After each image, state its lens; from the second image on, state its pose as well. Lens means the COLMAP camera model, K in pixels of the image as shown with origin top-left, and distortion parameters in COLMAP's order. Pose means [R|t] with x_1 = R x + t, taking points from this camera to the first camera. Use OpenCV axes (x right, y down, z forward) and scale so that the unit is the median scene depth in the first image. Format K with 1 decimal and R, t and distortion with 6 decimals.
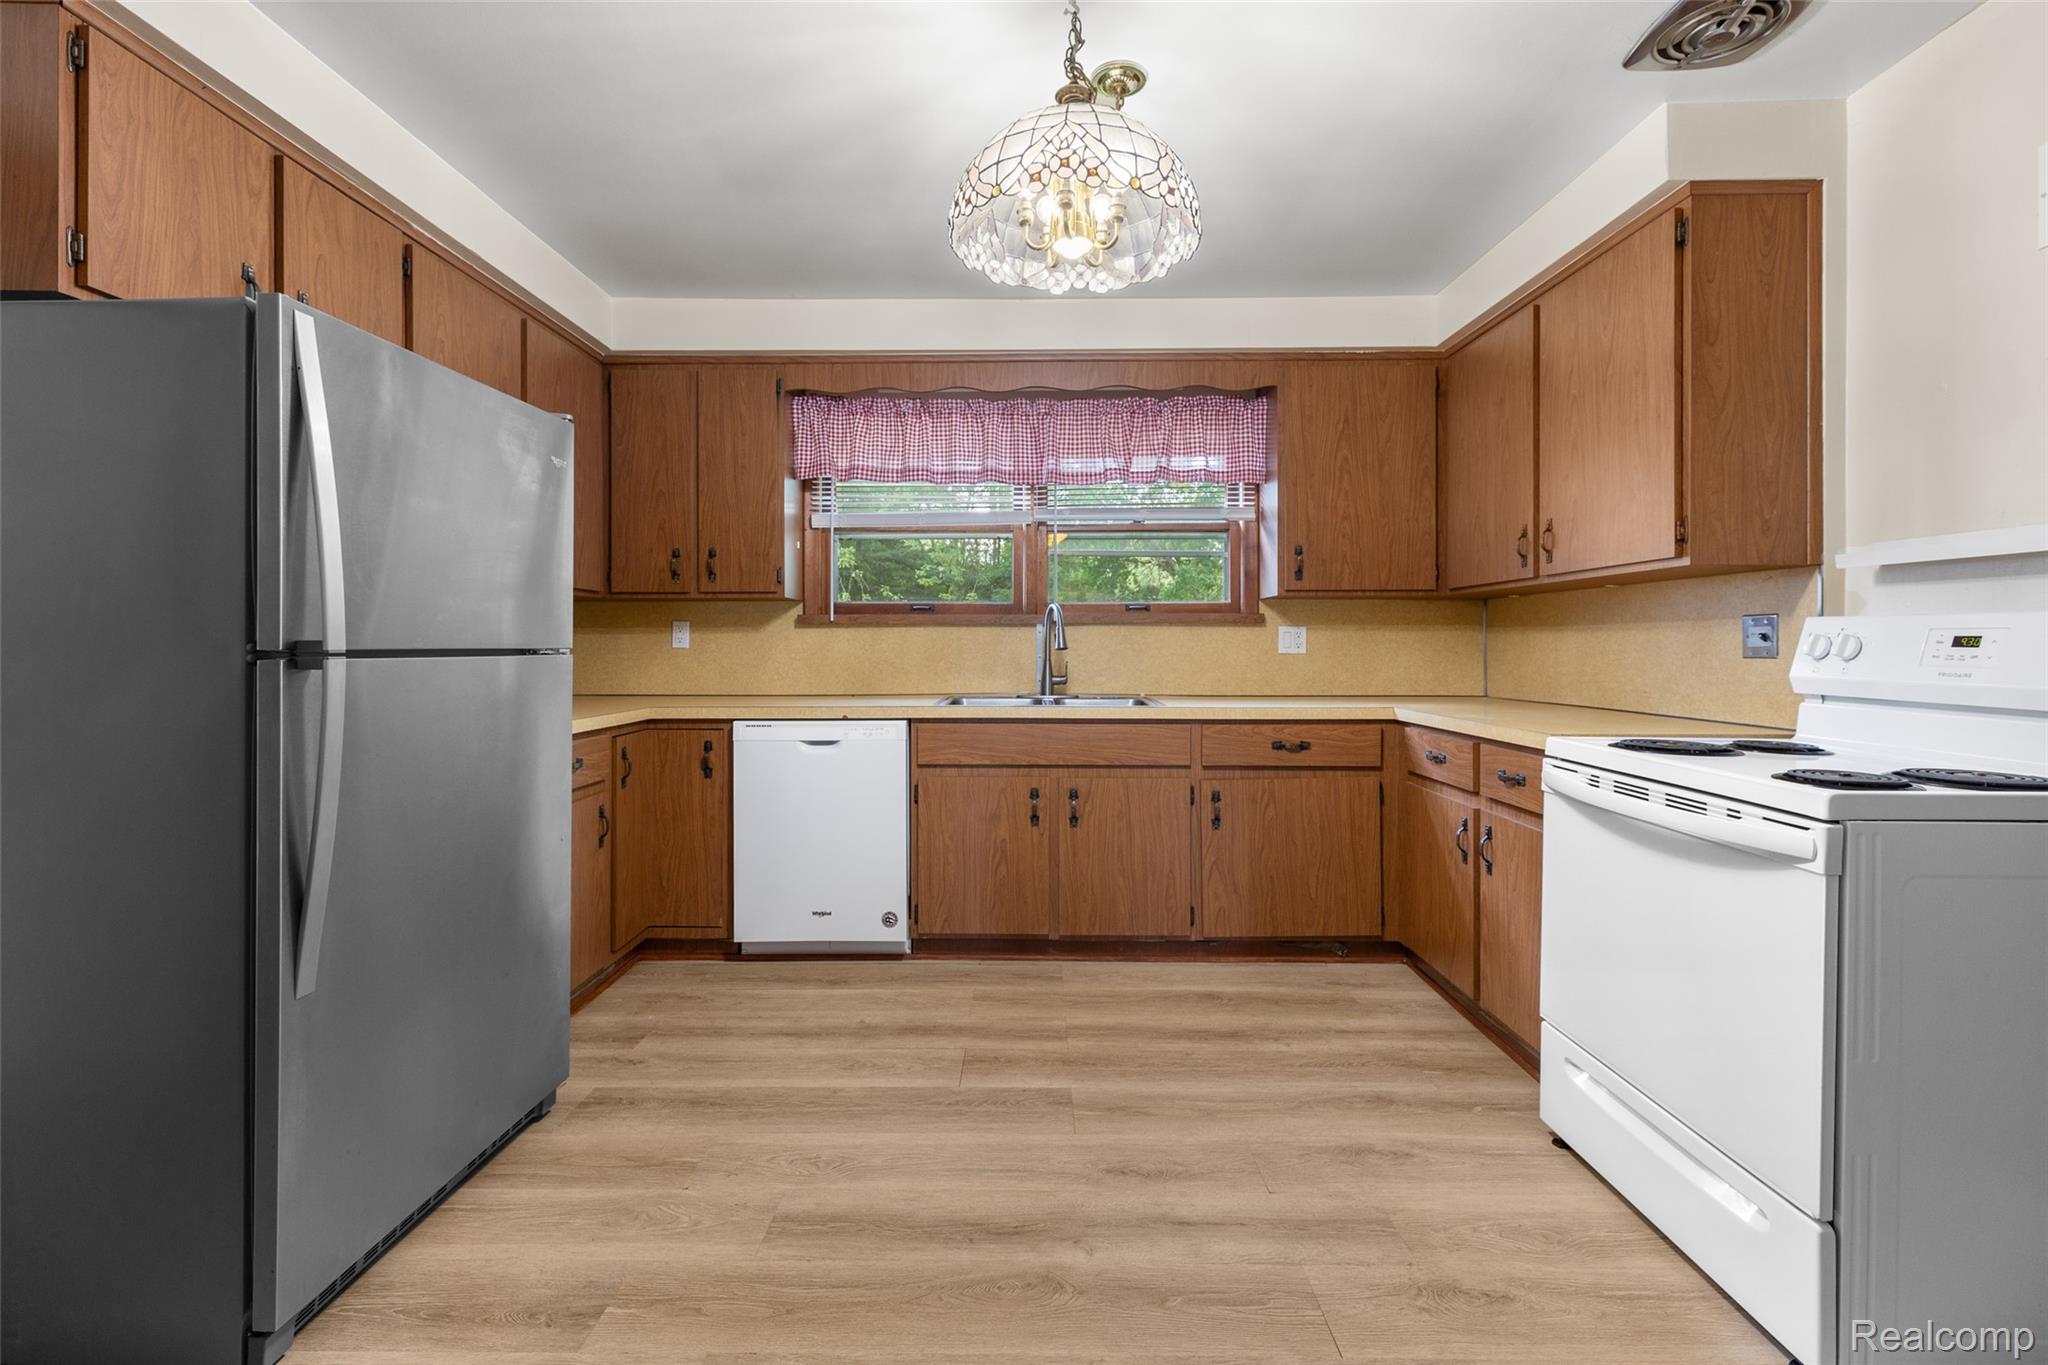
lens RADIAL K [[903.9, 0, 1023.3], [0, 903.9, 687.5], [0, 0, 1]] dist [0.001435, 0.000224]
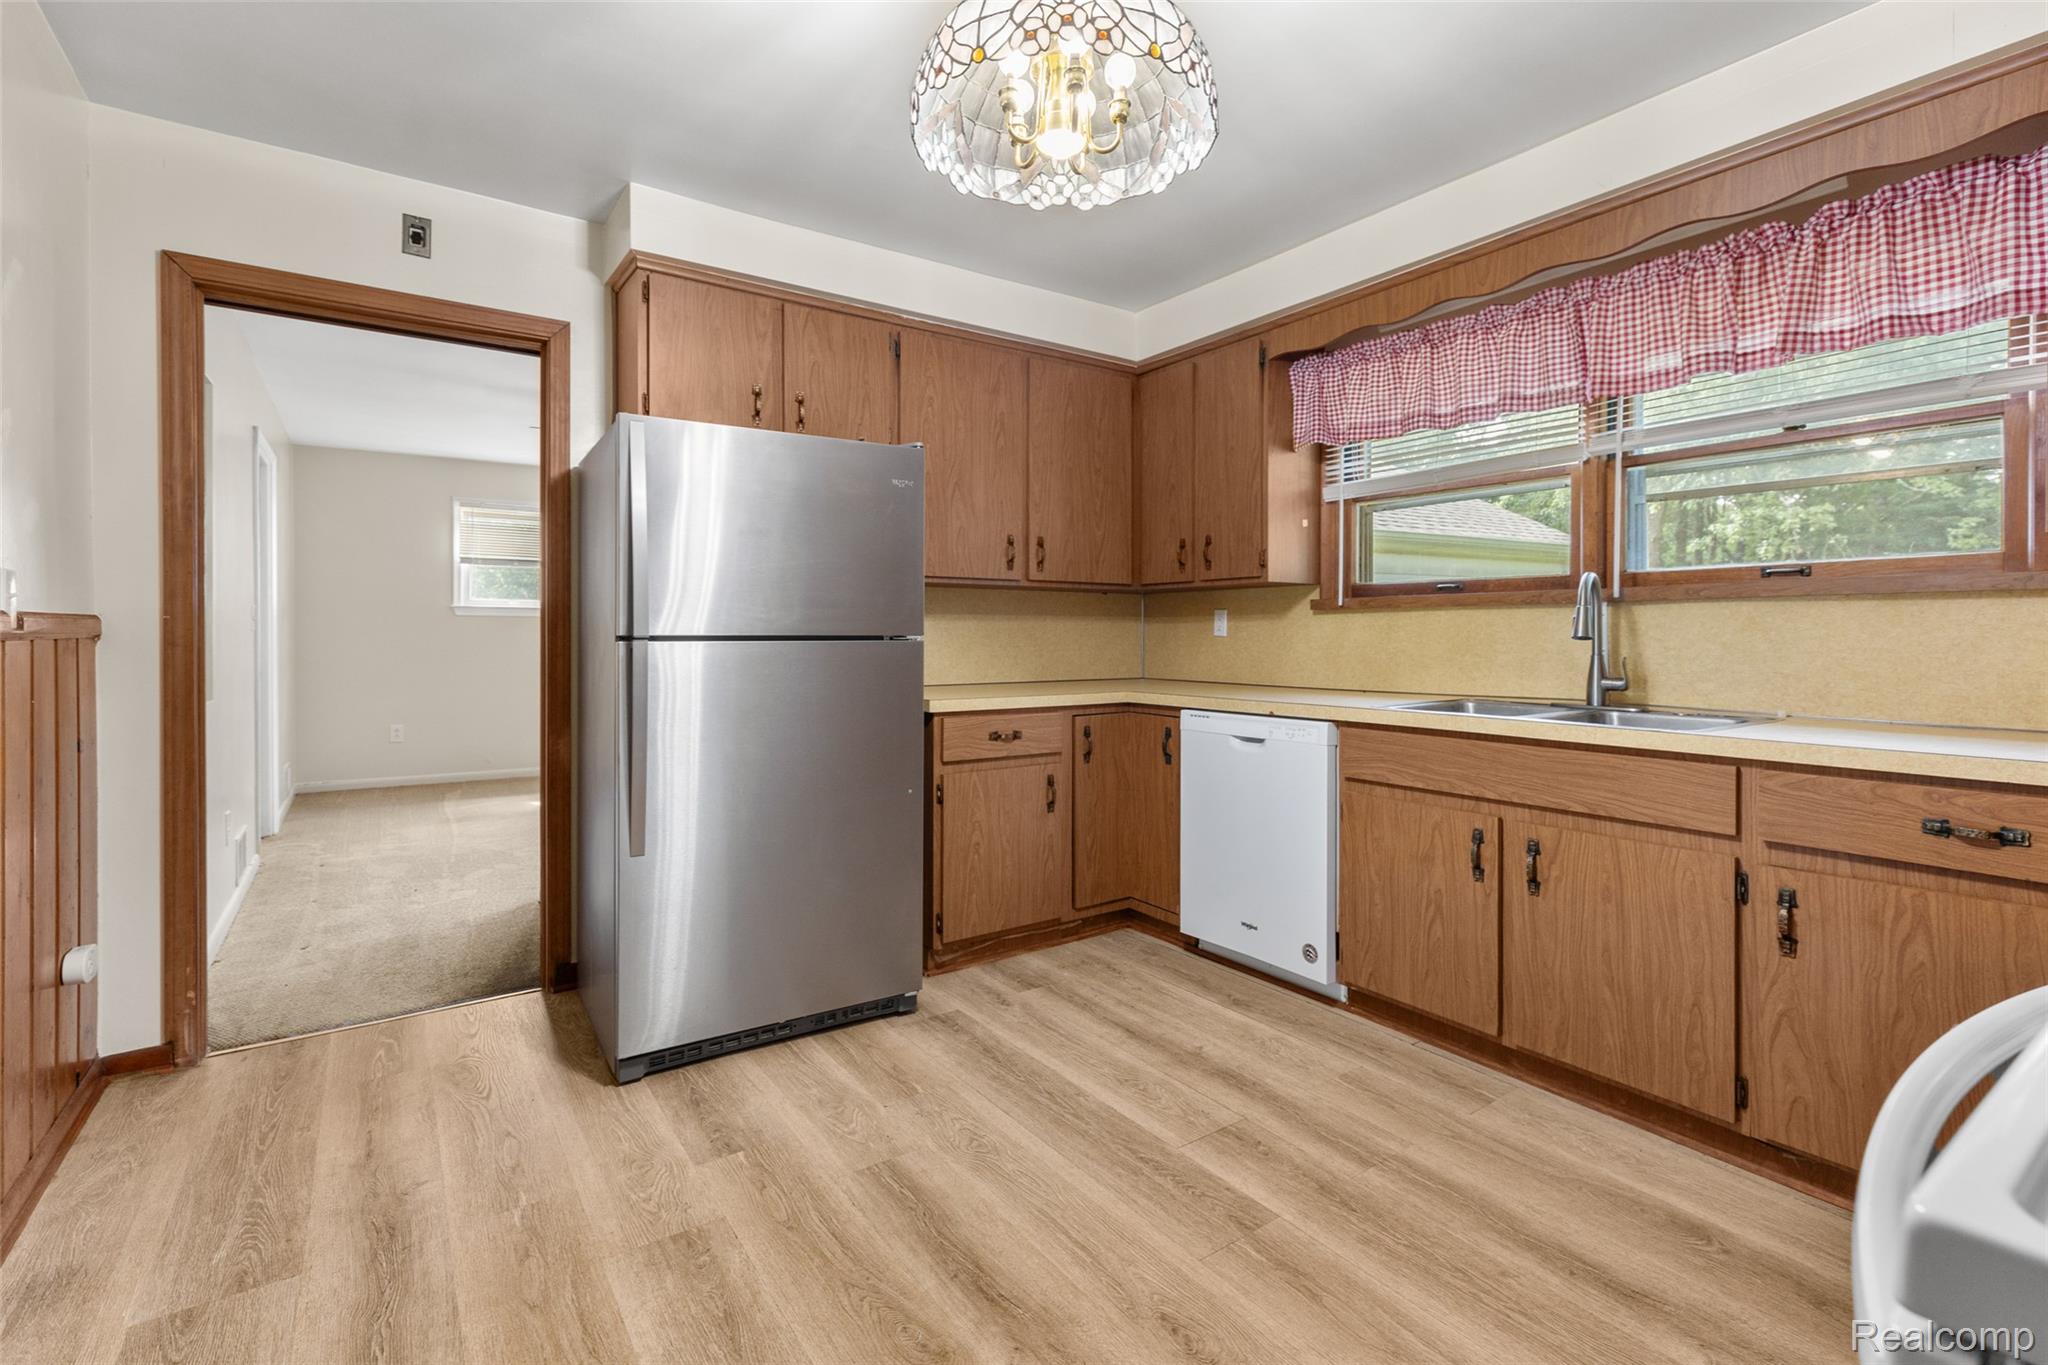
lens RADIAL K [[919.1, 0, 1031.5], [0, 919.1, 675.7], [0, 0, 1]] dist [0.002292, 0.000326]
pose [[0.587376, 0.036664, -0.808483, 0.401676], [-0.037724, 0.999128, 0.017902, -0.012082], [0.808435, 0.019984, 0.588247, 0.275652]]
